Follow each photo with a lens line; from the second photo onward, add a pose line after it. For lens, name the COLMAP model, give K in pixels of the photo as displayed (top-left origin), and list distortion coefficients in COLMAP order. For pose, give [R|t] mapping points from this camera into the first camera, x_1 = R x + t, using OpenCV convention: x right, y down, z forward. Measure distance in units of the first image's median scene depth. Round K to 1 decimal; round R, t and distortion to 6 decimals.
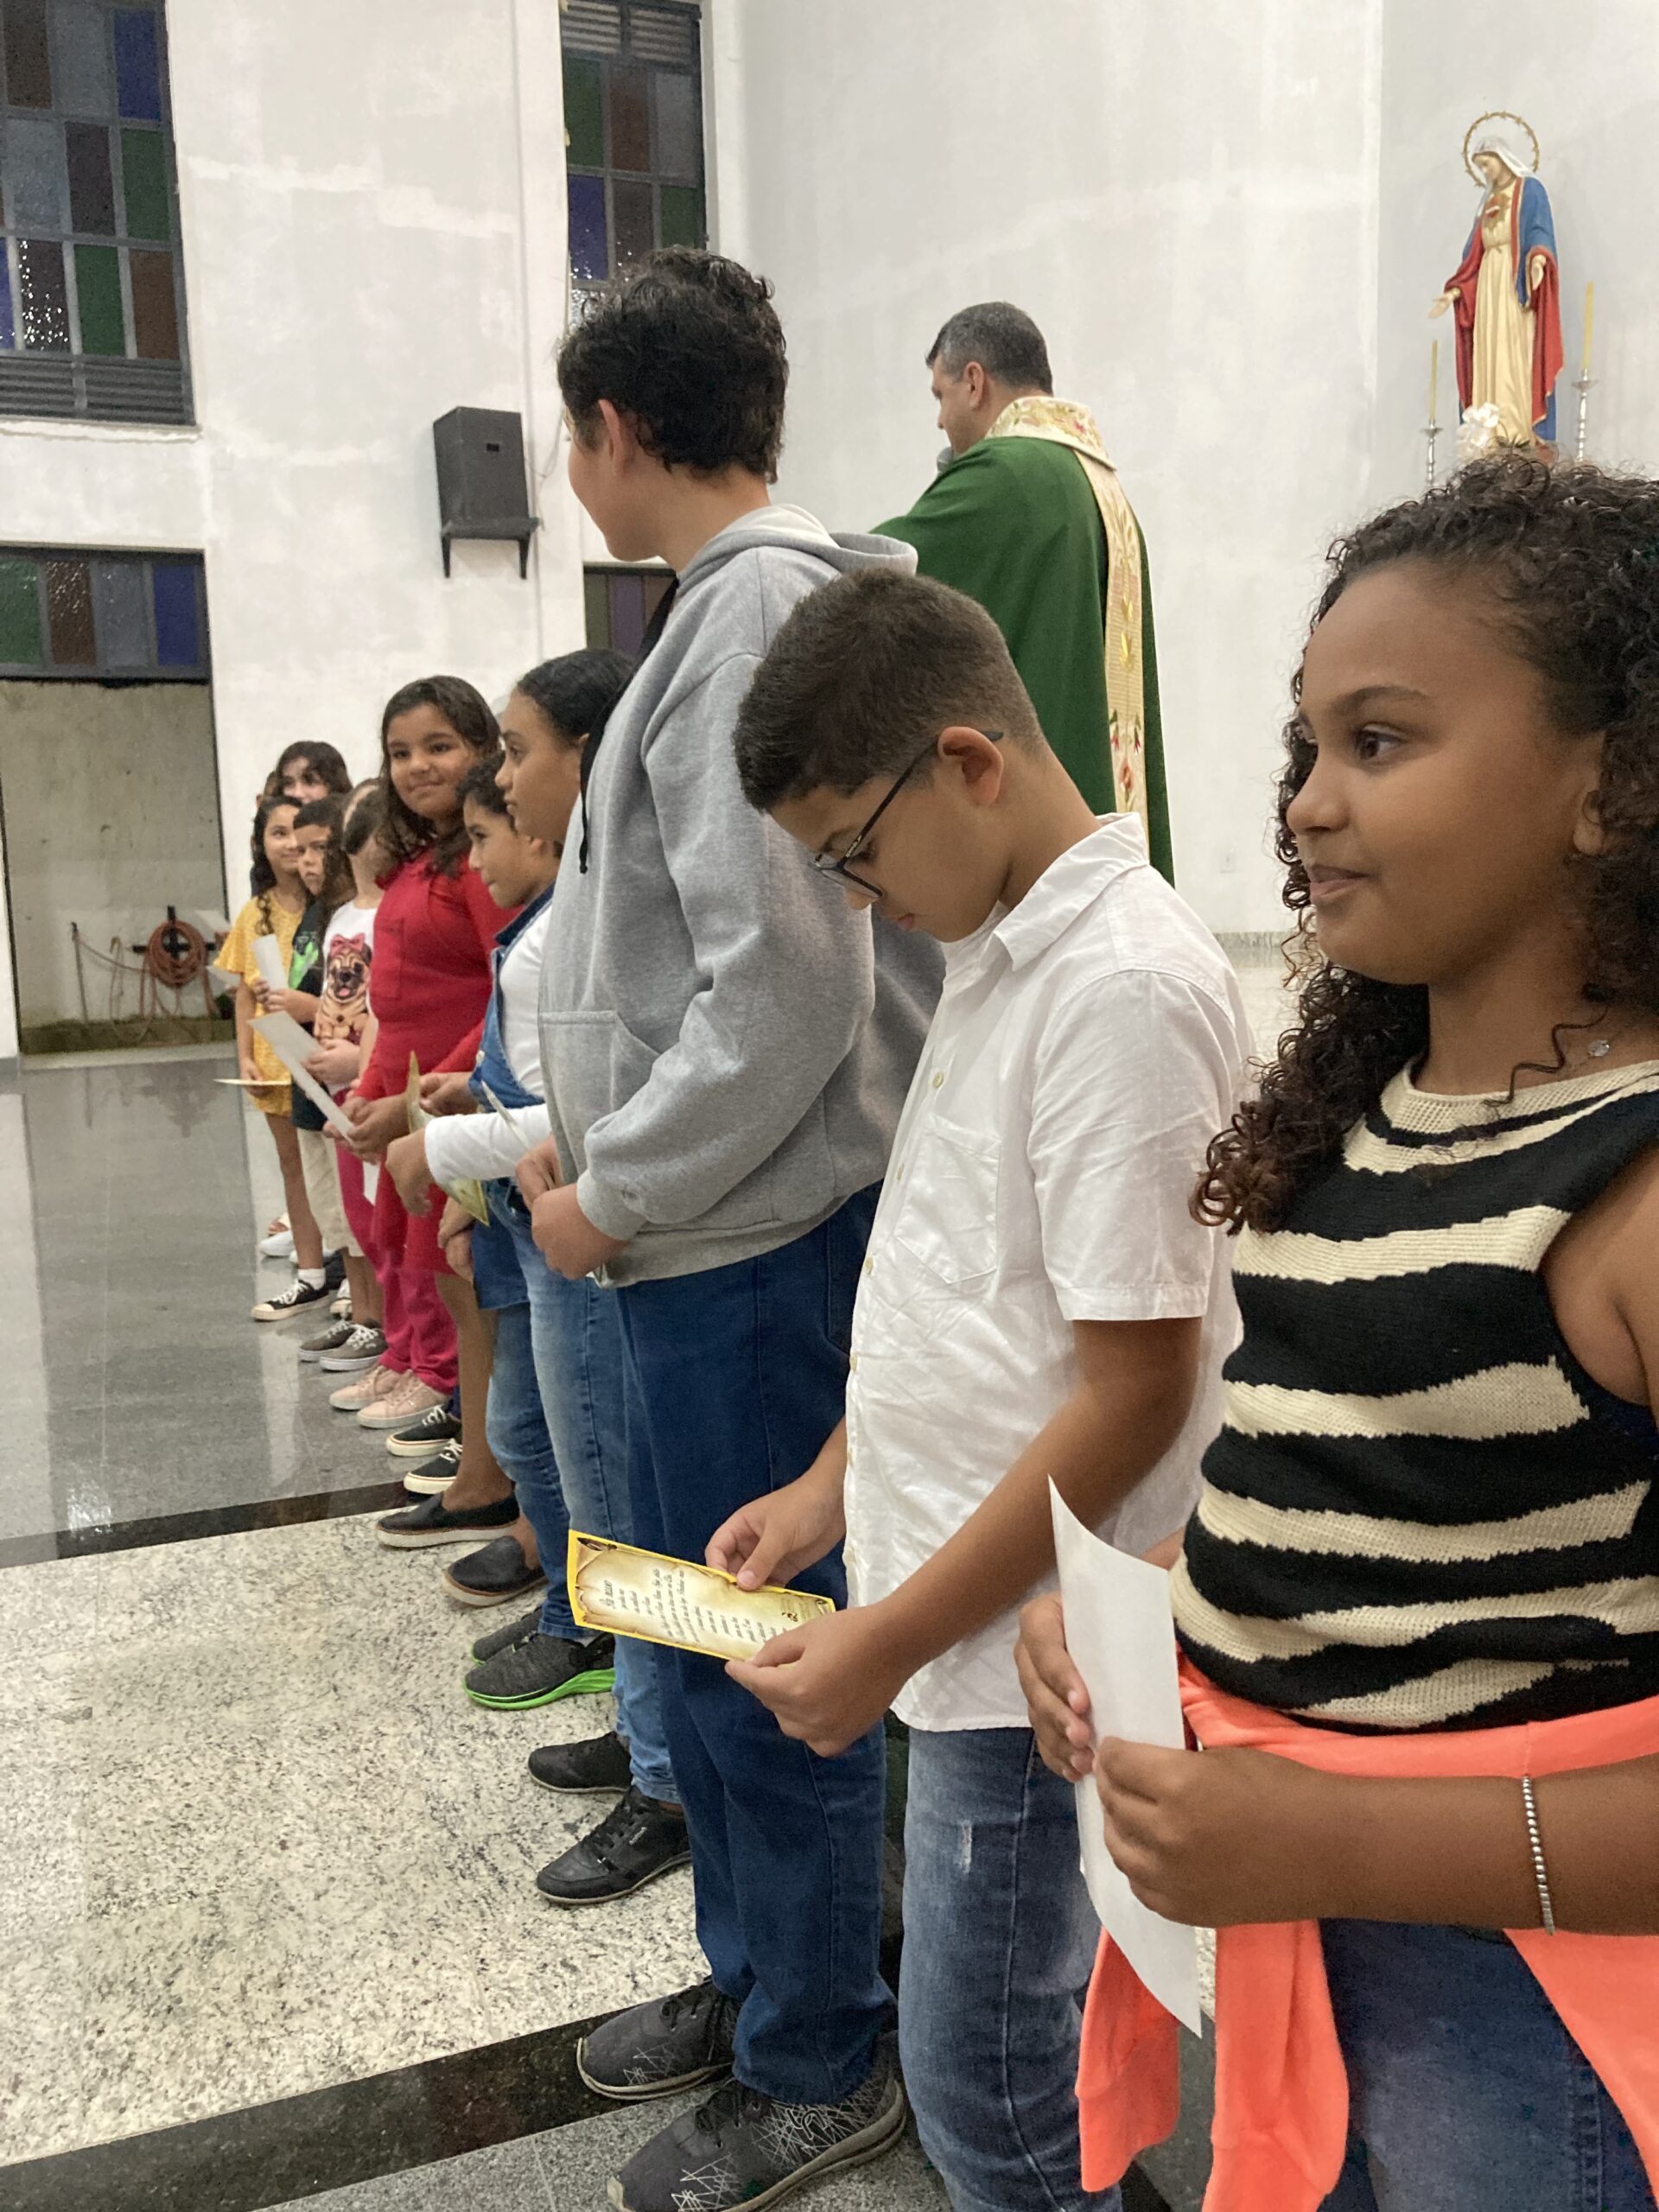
lens RADIAL K [[1810.1, 0, 834.0], [0, 1810.1, 1096.7], [0, 0, 1]] dist [0.007406, 0.006029]
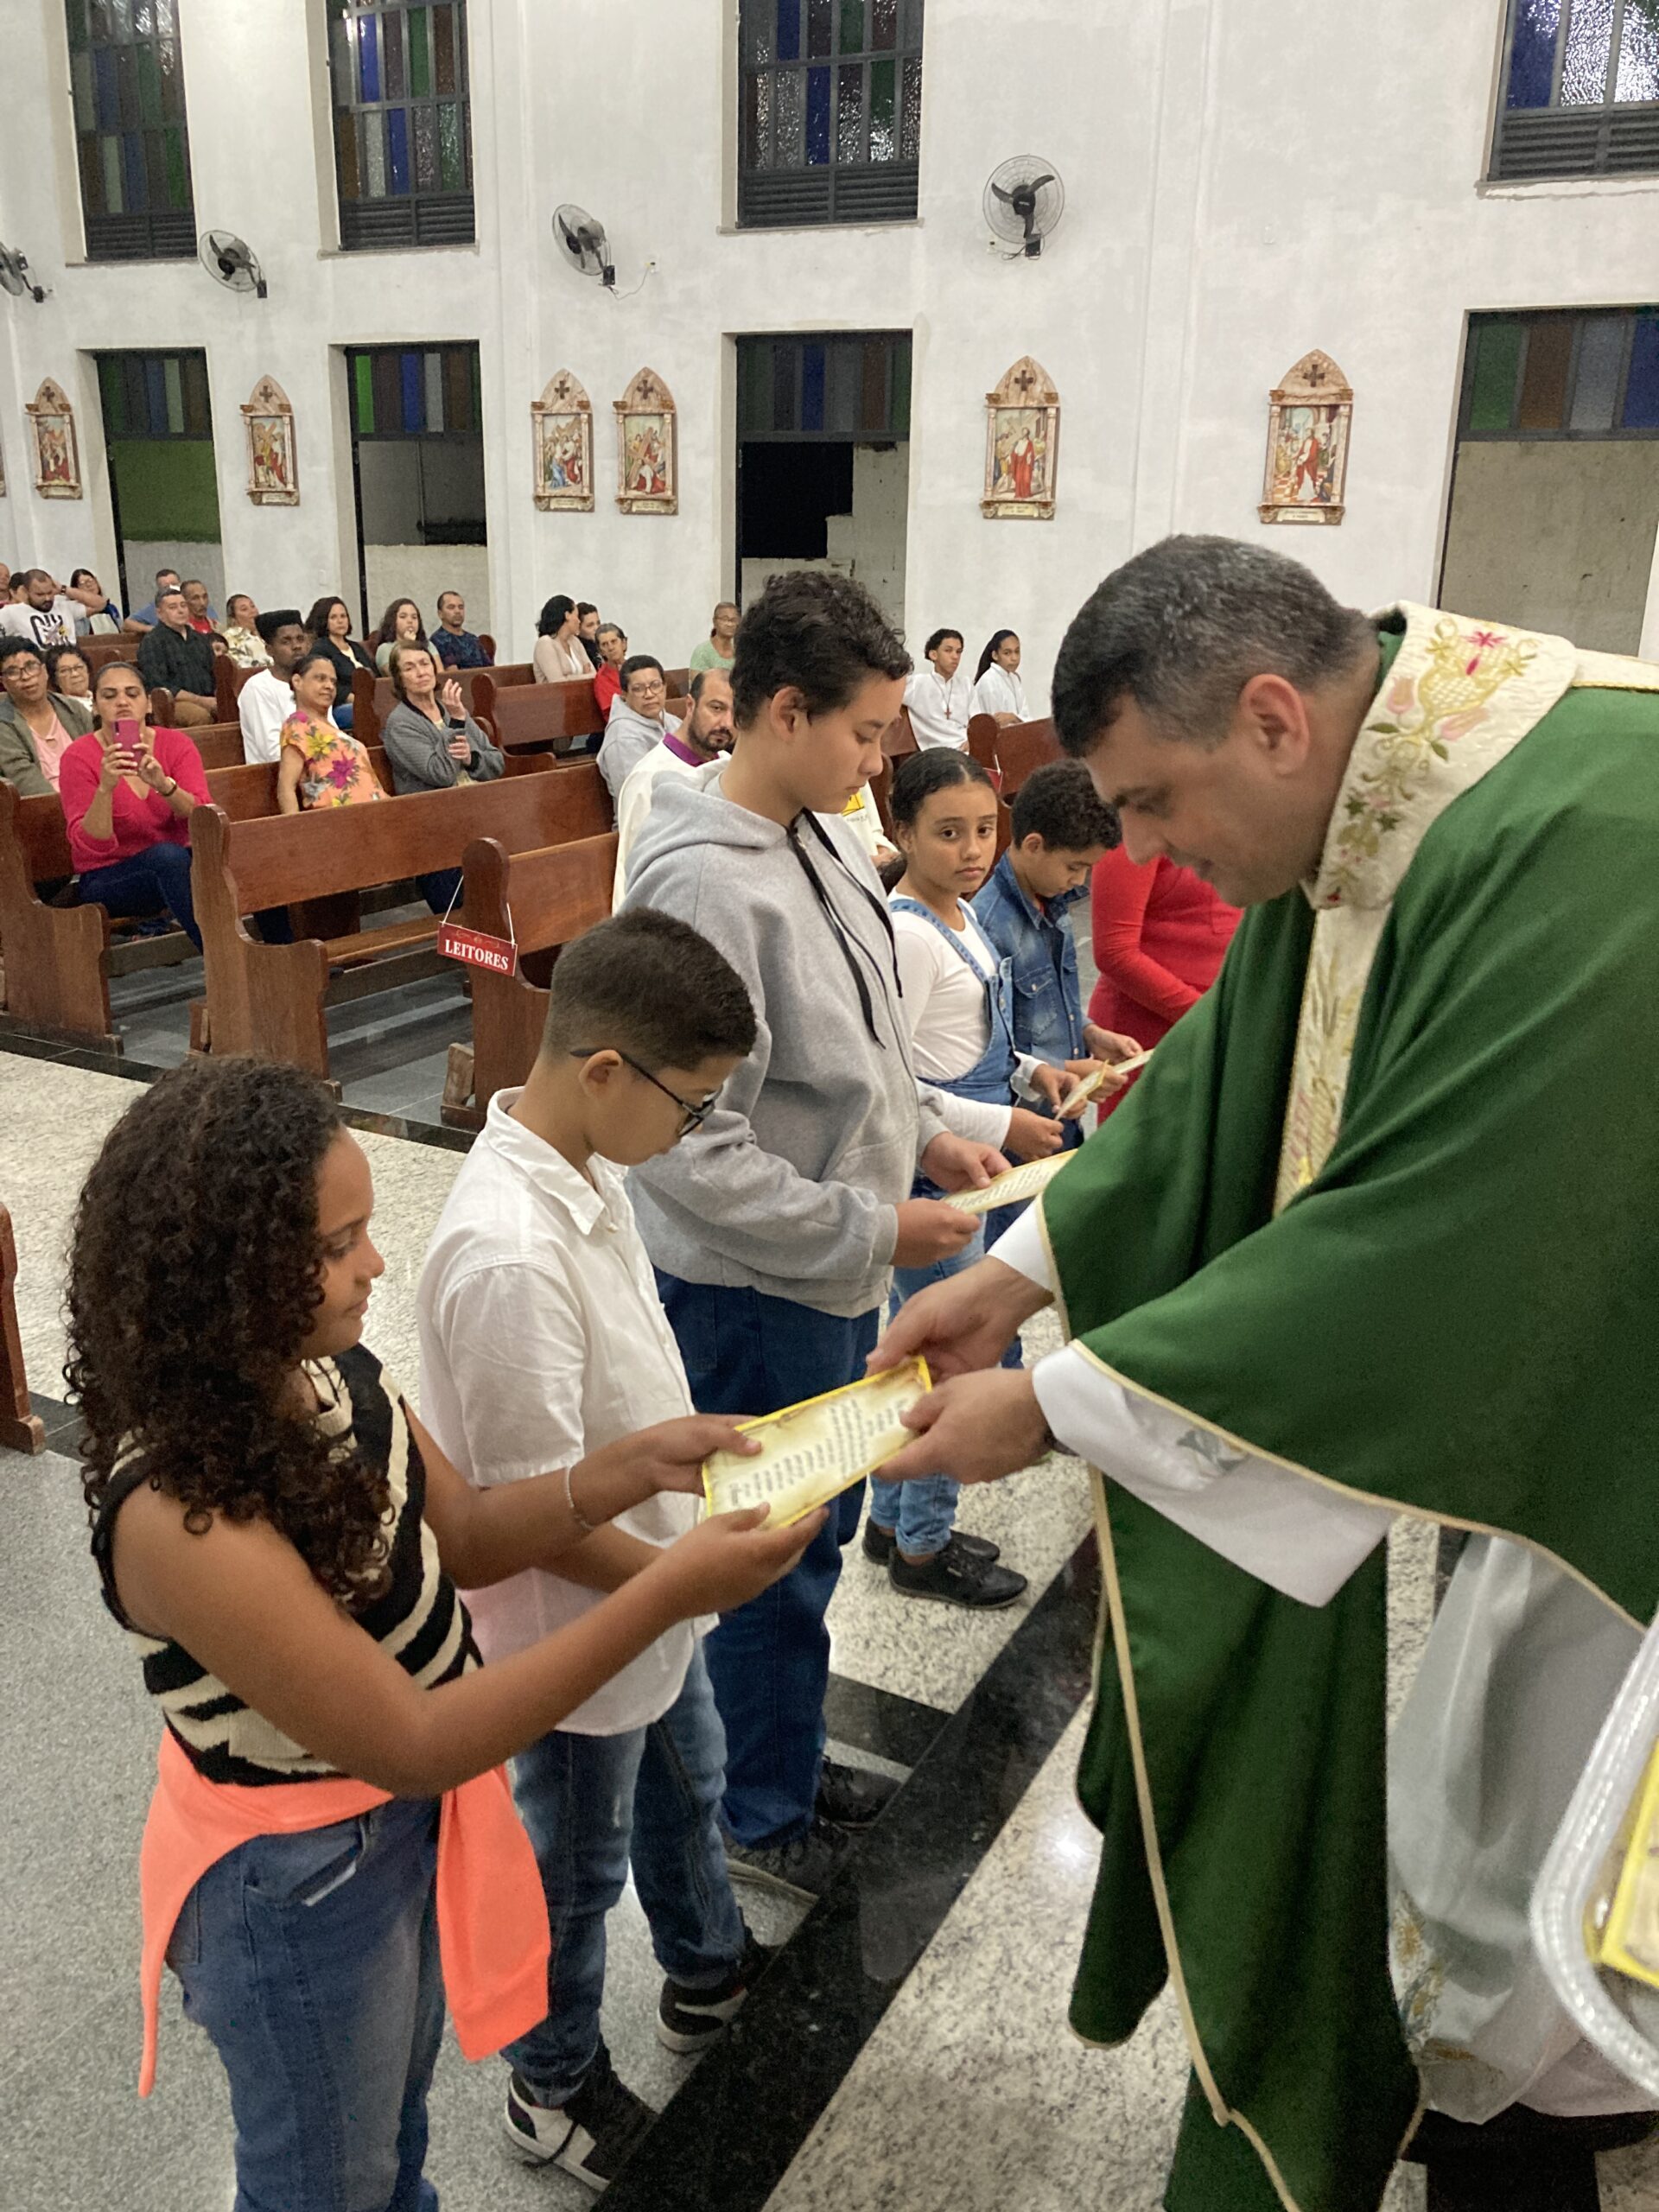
lens RADIAL K [[1810.1, 0, 821.2], [0, 1810.1, 1086.7], [0, 0, 1]] dist [0.007406, 0.006029]
pose [[0.646595, 0.262255, -0.716336, 0.172912], [-0.137314, 0.963722, 0.228879, -0.067472], [0.750373, -0.049629, 0.659149, 0.000152]]
